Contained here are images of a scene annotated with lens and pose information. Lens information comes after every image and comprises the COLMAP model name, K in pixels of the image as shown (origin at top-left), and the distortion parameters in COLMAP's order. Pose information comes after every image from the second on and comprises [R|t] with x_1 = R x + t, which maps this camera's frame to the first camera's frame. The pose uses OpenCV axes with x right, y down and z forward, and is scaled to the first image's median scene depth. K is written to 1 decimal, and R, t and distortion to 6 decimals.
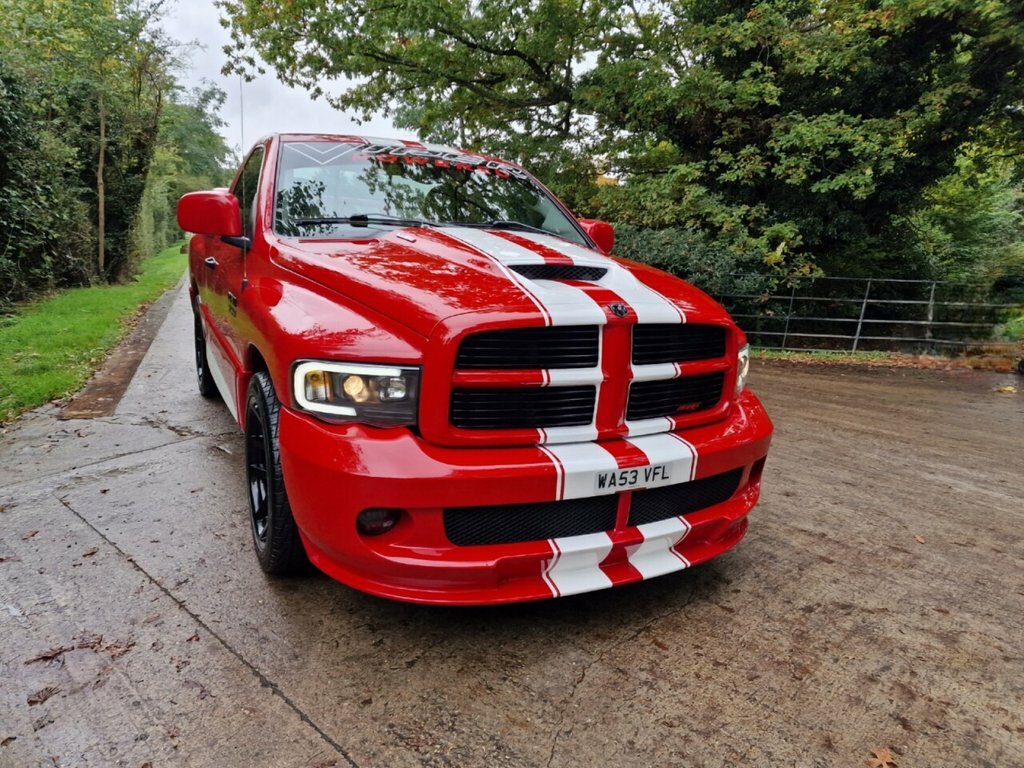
lens RADIAL K [[685.0, 0, 505.7], [0, 685.0, 394.5], [0, 0, 1]] dist [0.078547, -0.067103]
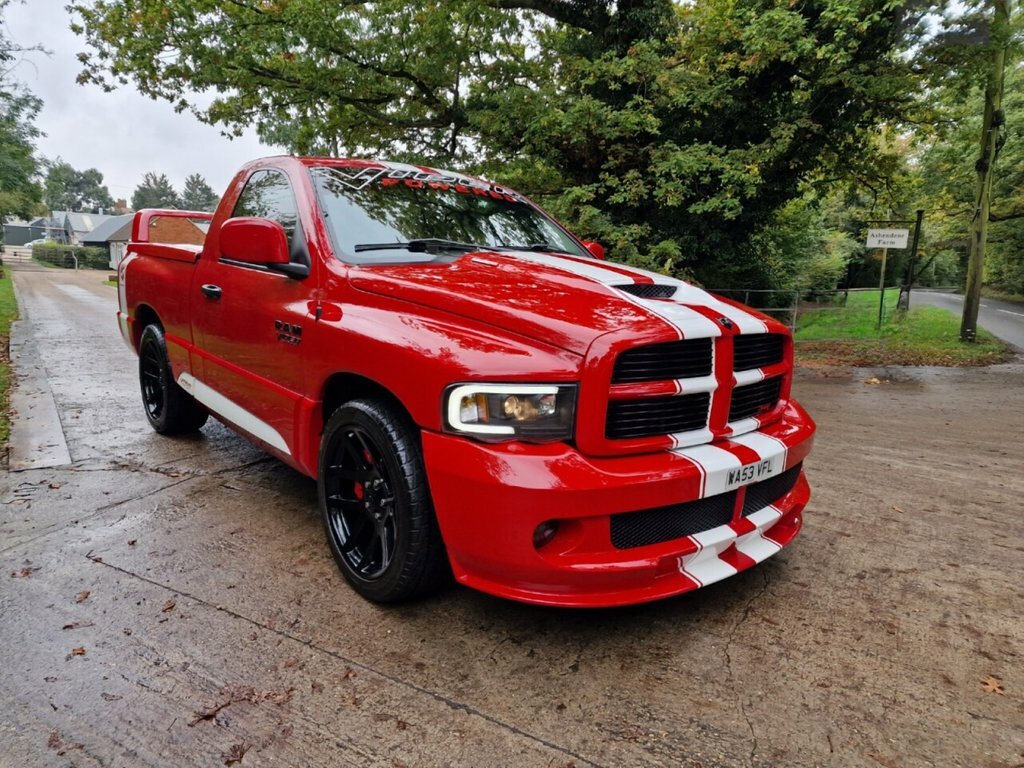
lens RADIAL K [[685.0, 0, 519.8], [0, 685.0, 390.3], [0, 0, 1]] dist [0.078547, -0.067103]
pose [[0.973326, -0.057363, 0.222138, -0.371737], [0.063811, 0.997721, -0.021952, -0.010421], [-0.220373, 0.035541, 0.974768, -0.014607]]
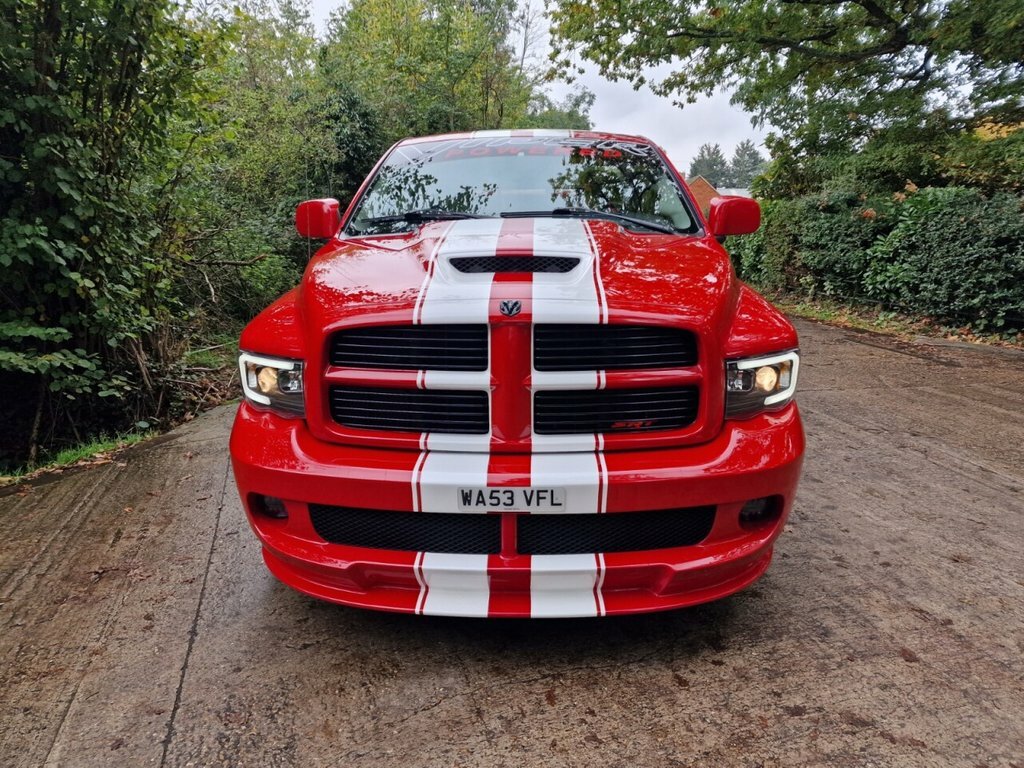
lens RADIAL K [[685.0, 0, 508.8], [0, 685.0, 391.4], [0, 0, 1]] dist [0.078547, -0.067103]
pose [[0.868805, 0.065800, -0.490763, 0.535653], [-0.059209, 0.997825, 0.028967, -0.036380], [0.491602, 0.003891, 0.870811, 0.208995]]
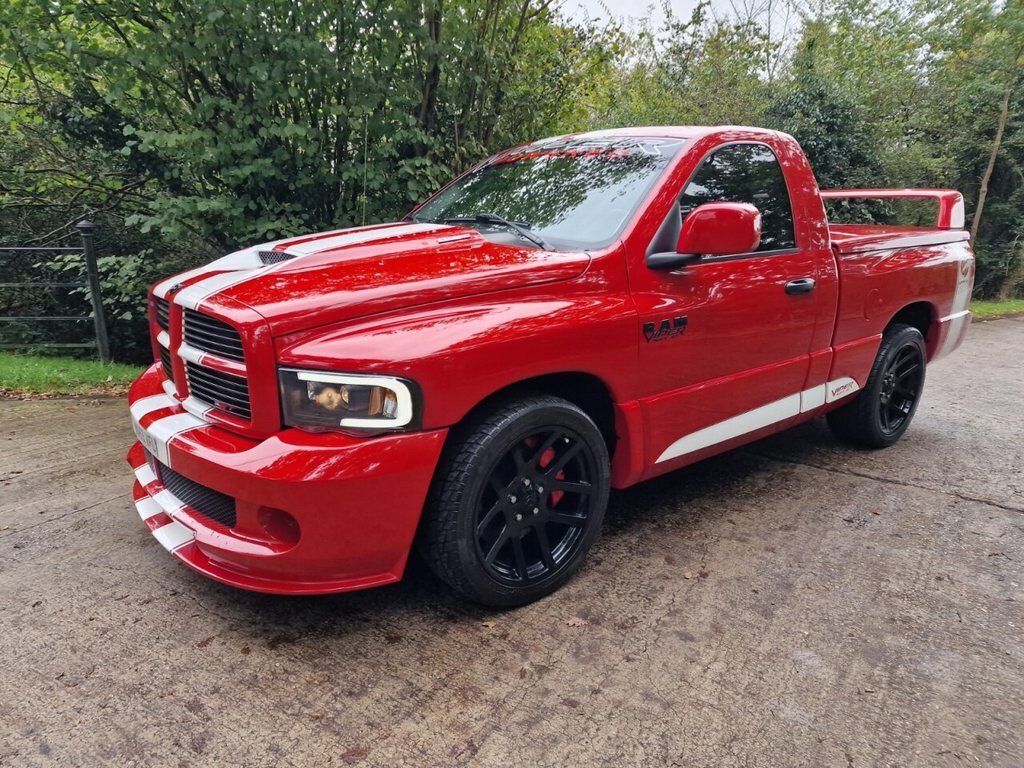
lens RADIAL K [[685.0, 0, 498.2], [0, 685.0, 388.5], [0, 0, 1]] dist [0.078547, -0.067103]
pose [[0.199379, 0.192661, -0.960796, 1.223421], [-0.222556, 0.963763, 0.147073, -0.222686], [0.954315, 0.184508, 0.235032, 1.123520]]
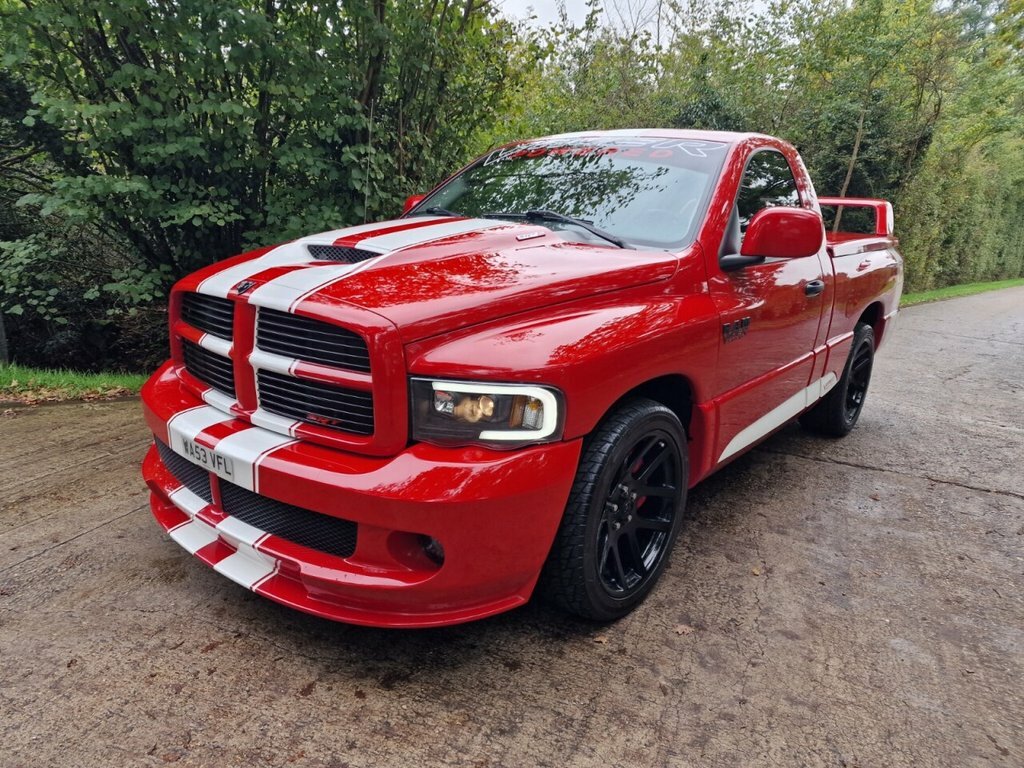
lens RADIAL K [[685.0, 0, 502.1], [0, 685.0, 376.2], [0, 0, 1]] dist [0.078547, -0.067103]
pose [[0.388890, 0.182064, -0.903115, 1.079466], [-0.230824, 0.968267, 0.095803, -0.160652], [0.891900, 0.171204, 0.418574, 0.834369]]
